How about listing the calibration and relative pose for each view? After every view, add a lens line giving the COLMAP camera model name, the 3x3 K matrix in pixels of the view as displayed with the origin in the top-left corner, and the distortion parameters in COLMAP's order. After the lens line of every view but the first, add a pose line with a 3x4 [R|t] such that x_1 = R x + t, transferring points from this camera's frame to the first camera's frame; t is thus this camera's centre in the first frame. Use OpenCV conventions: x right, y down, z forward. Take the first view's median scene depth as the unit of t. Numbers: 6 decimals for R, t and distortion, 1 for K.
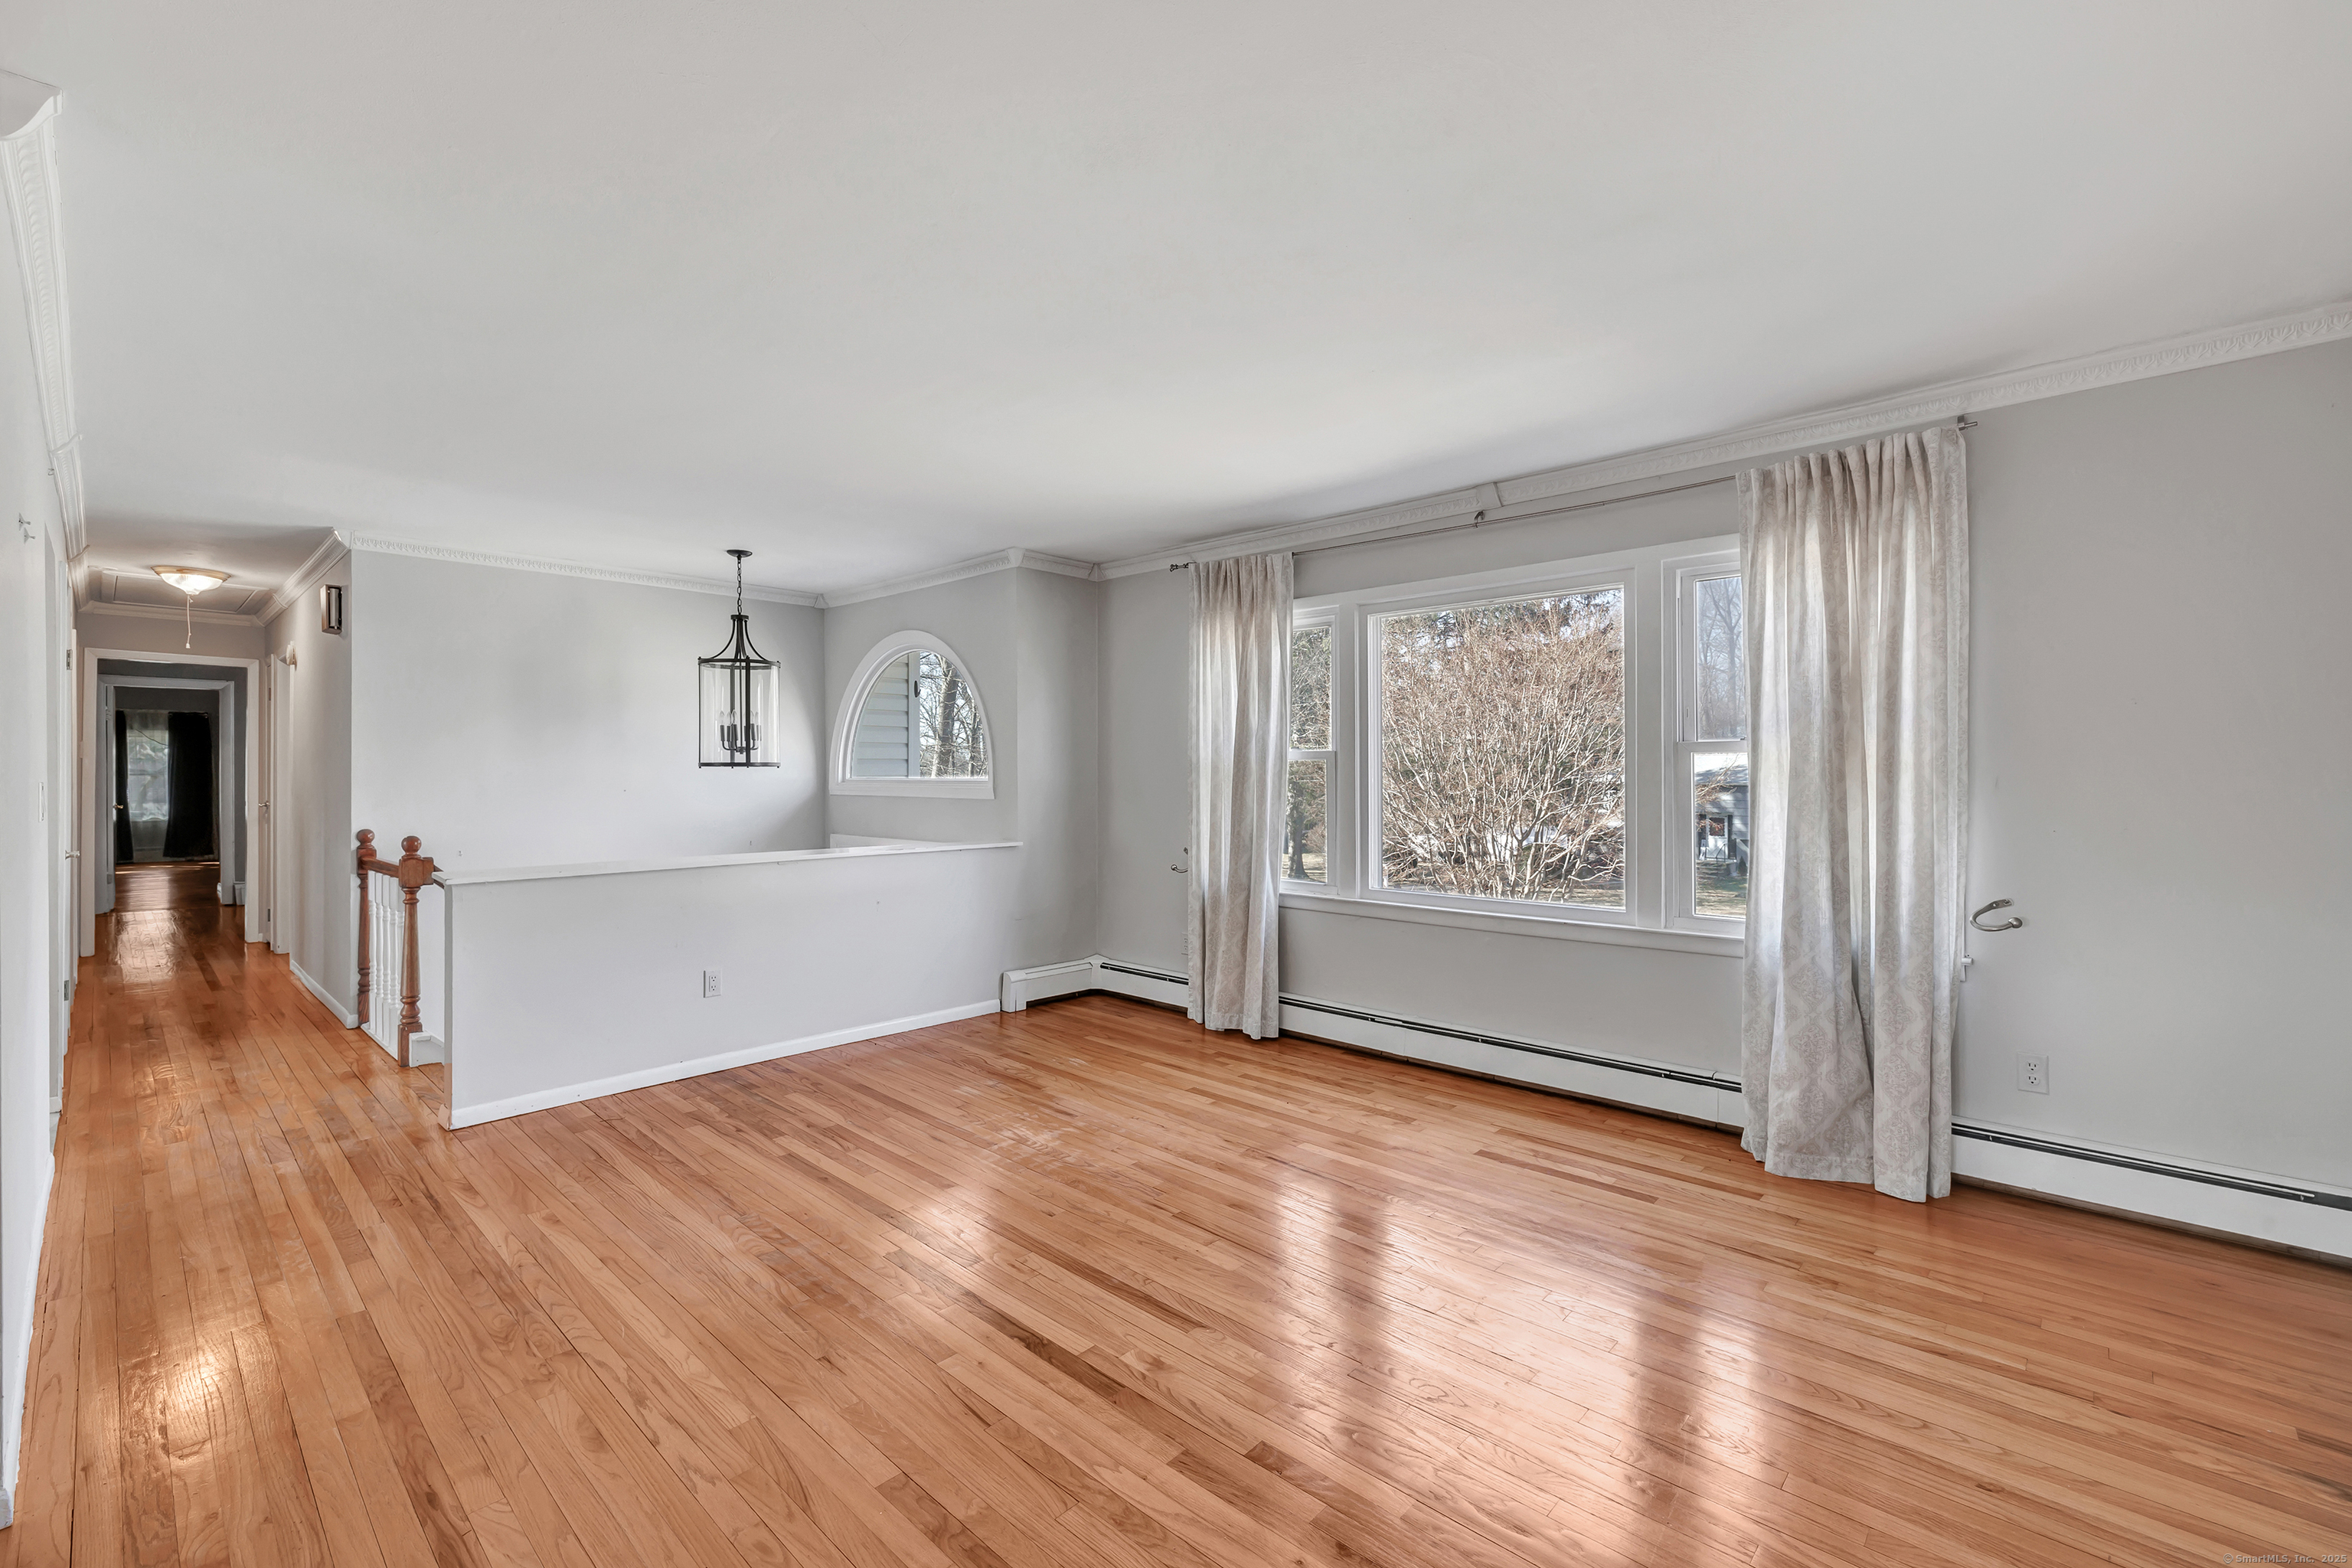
lens RADIAL K [[1009.2, 0, 1149.2], [0, 1009.2, 769.5], [0, 0, 1]] dist [0.000847, 0.000137]
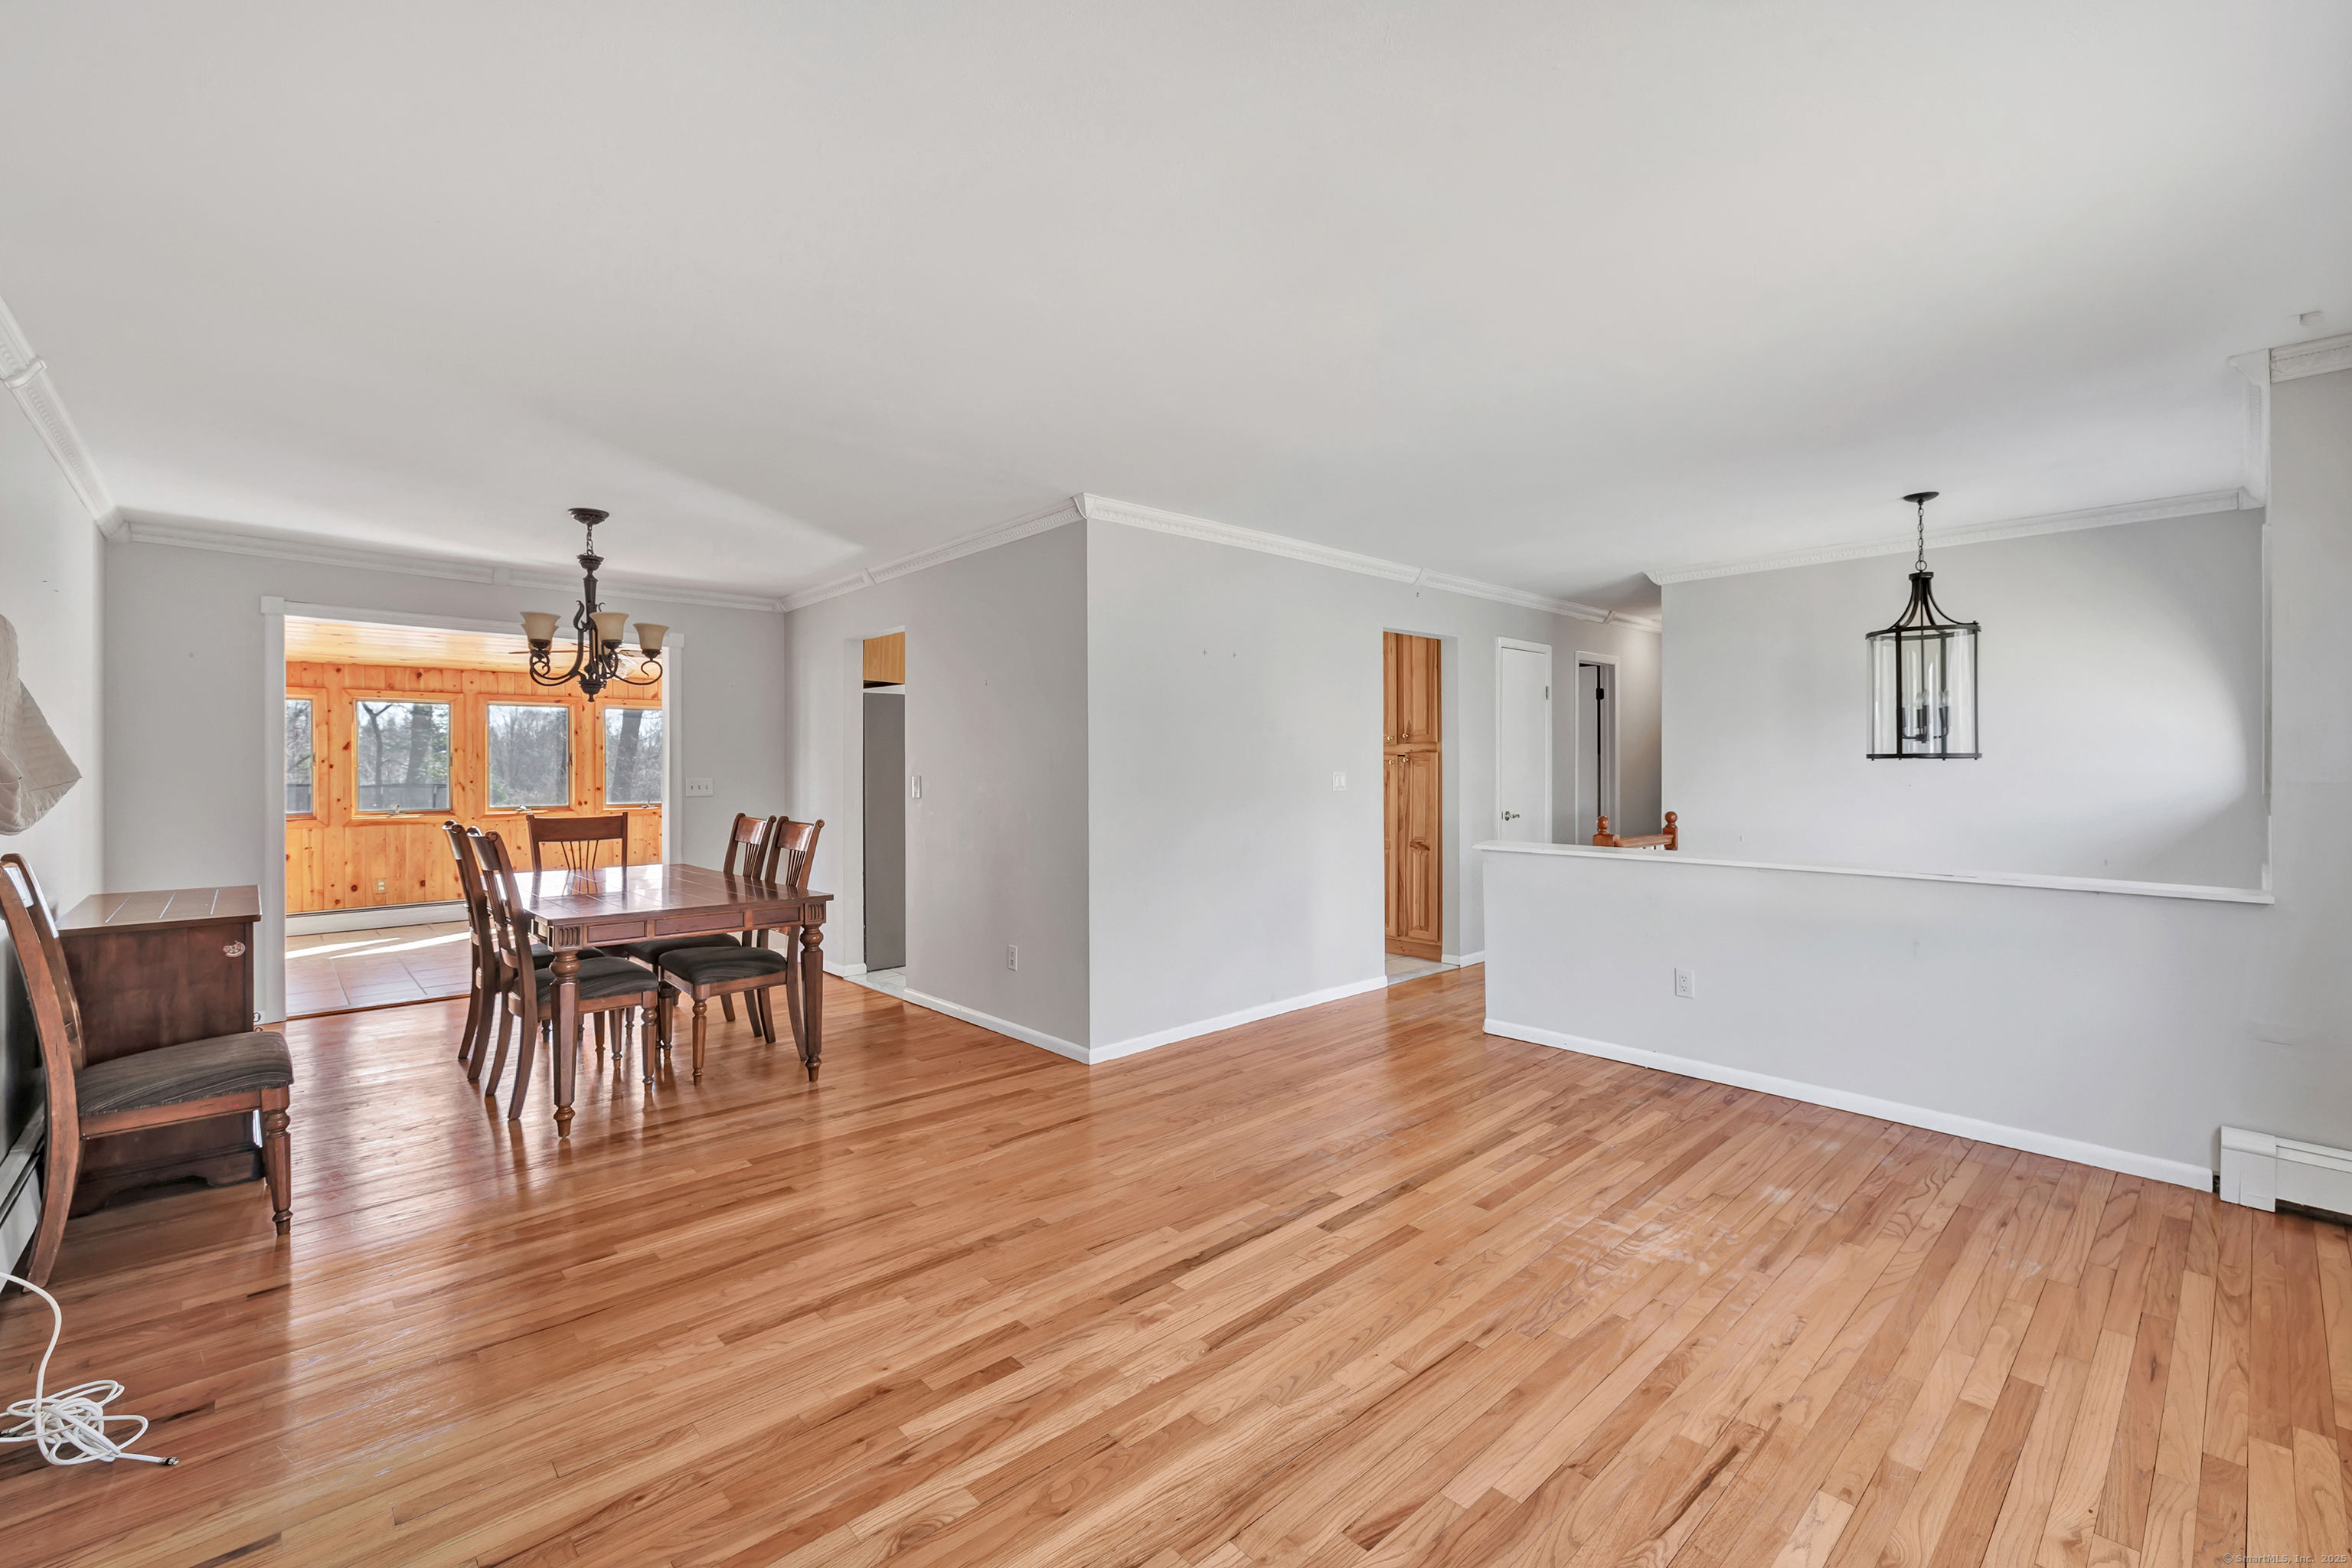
lens RADIAL K [[1009.2, 0, 1182.2], [0, 1009.2, 765.0], [0, 0, 1]] dist [0.000847, 0.000137]
pose [[-0.071405, 0.001955, -0.997445, 0.635622], [0.004295, 0.999989, 0.001652, -0.002449], [0.997438, -0.004166, -0.071413, 0.656424]]
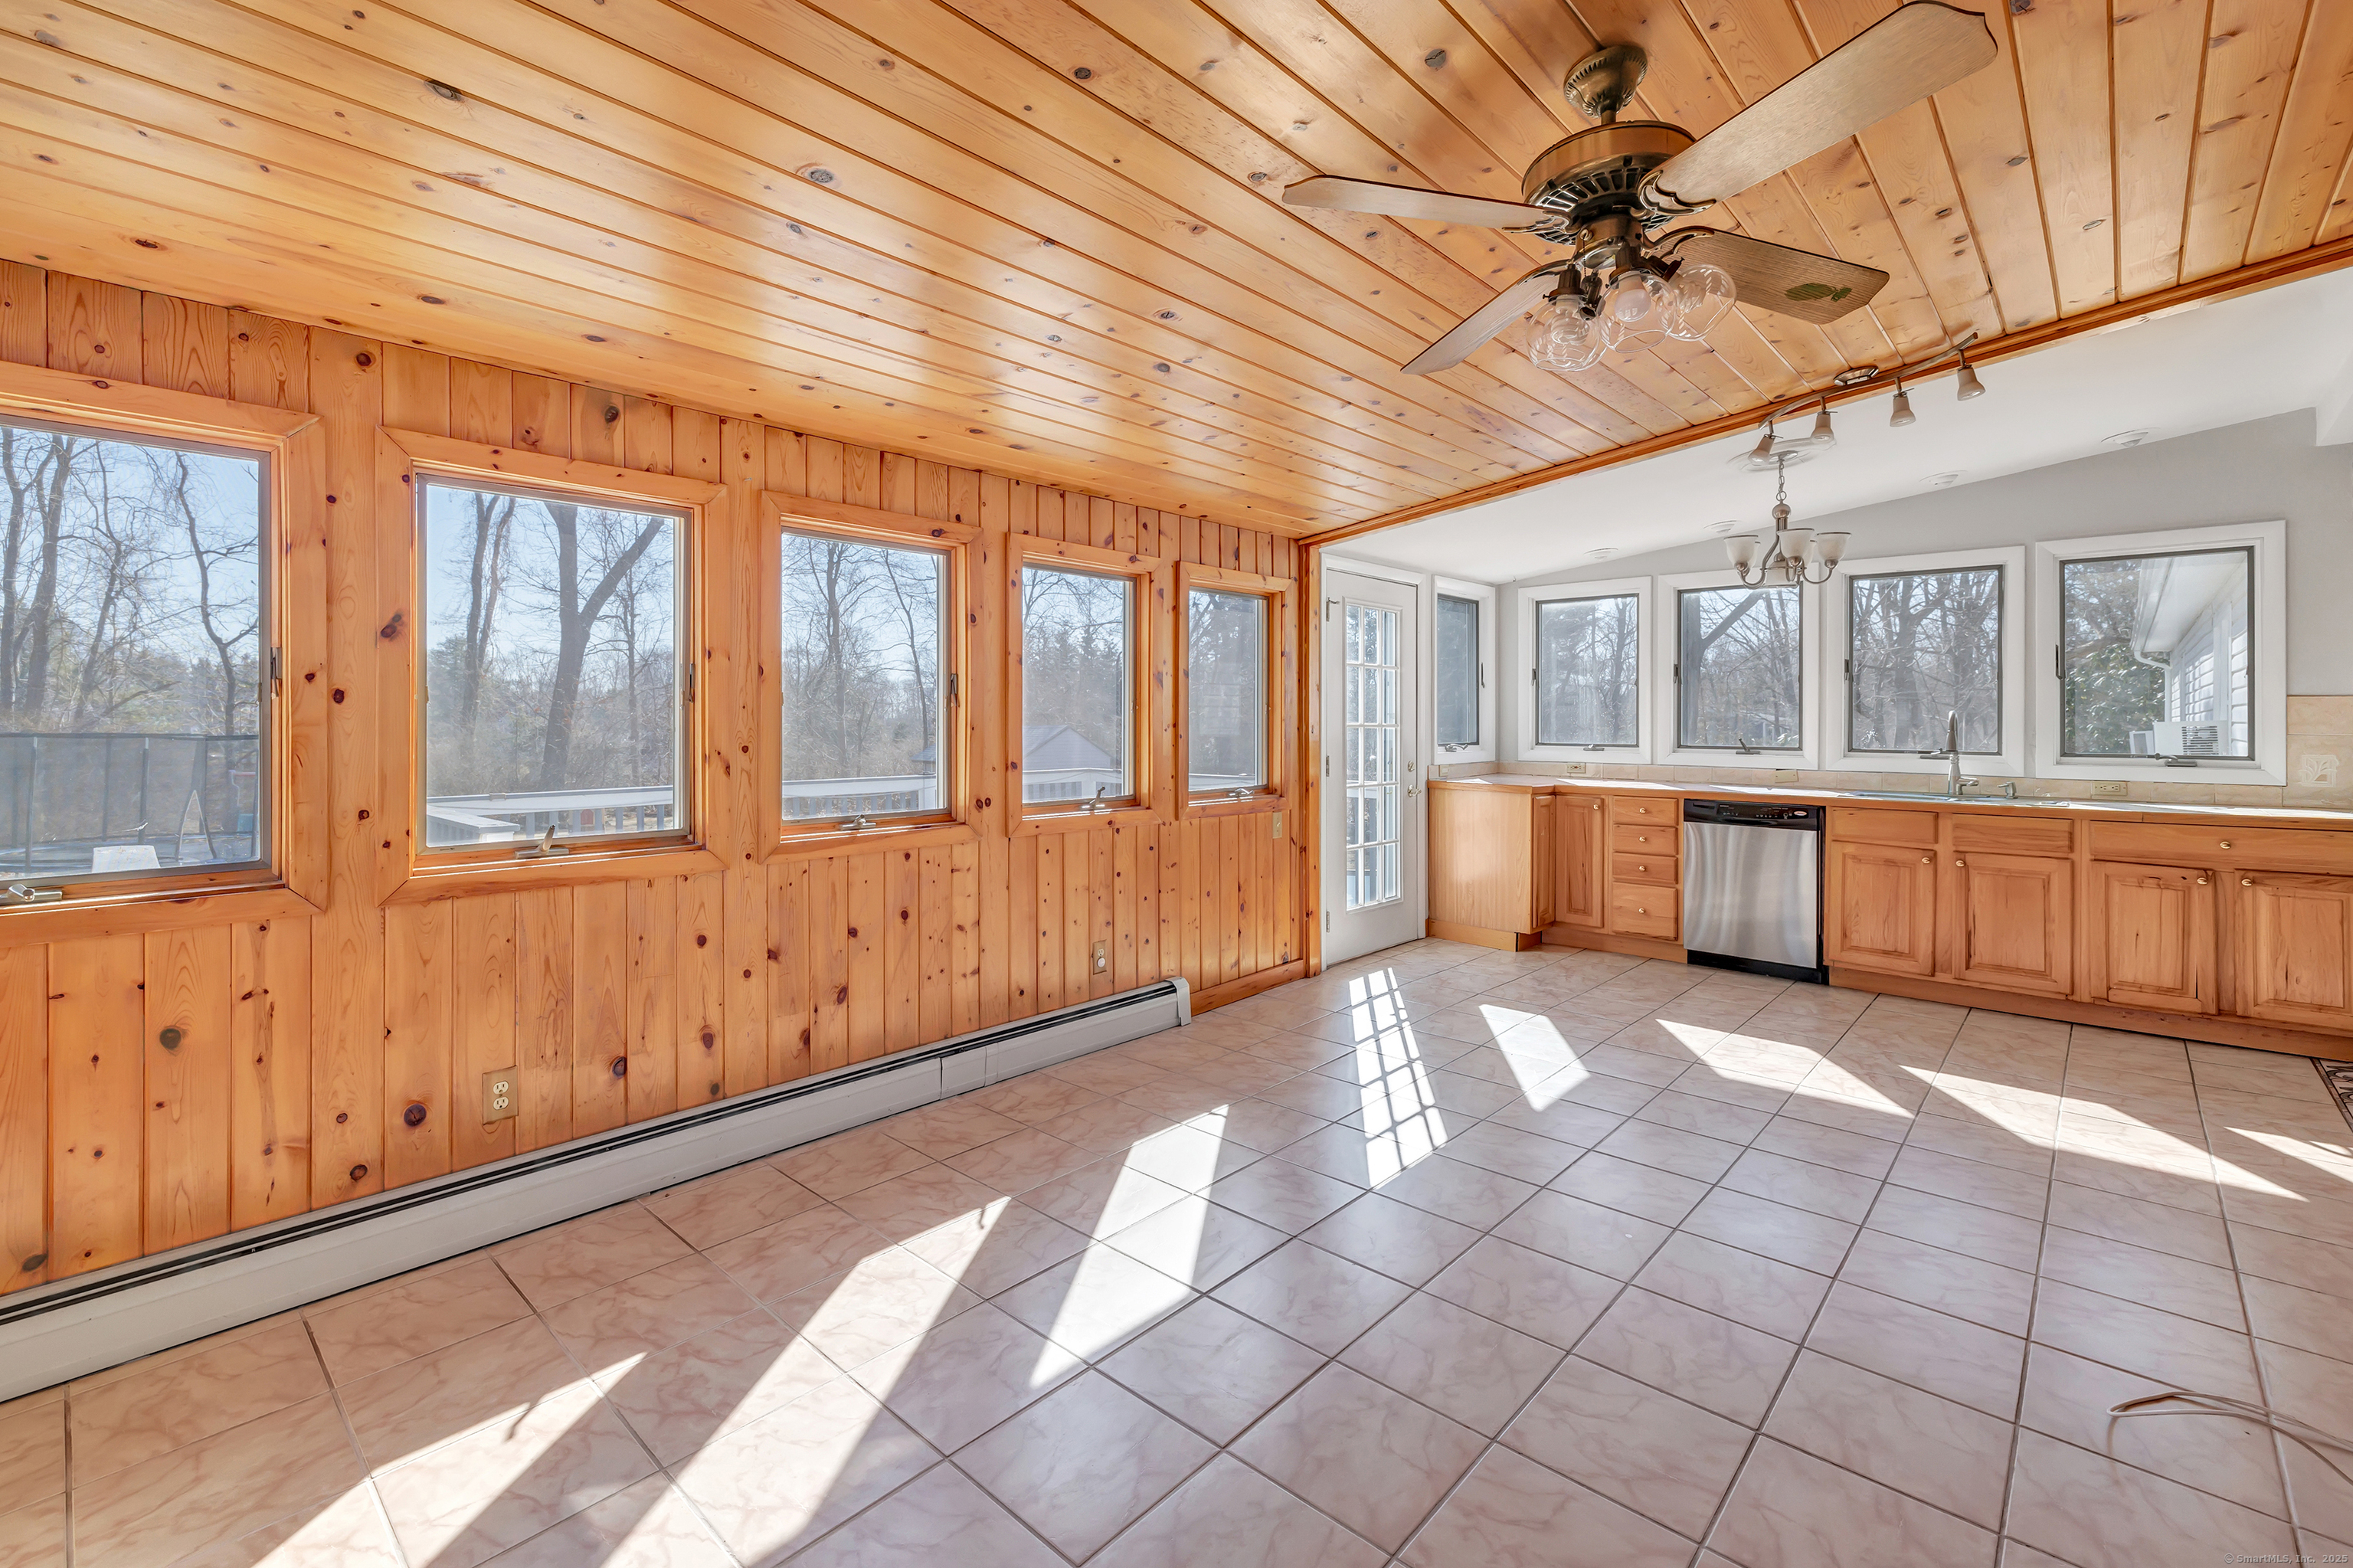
lens RADIAL K [[1020.4, 0, 1194.8], [0, 1020.4, 722.0], [0, 0, 1]] dist [0.000757, -0.000157]
pose [[0.024752, 0.006532, -0.999672, -0.795251], [-0.005512, 0.999964, 0.006398, 0.005842], [0.999678, 0.005352, 0.024788, -0.849140]]
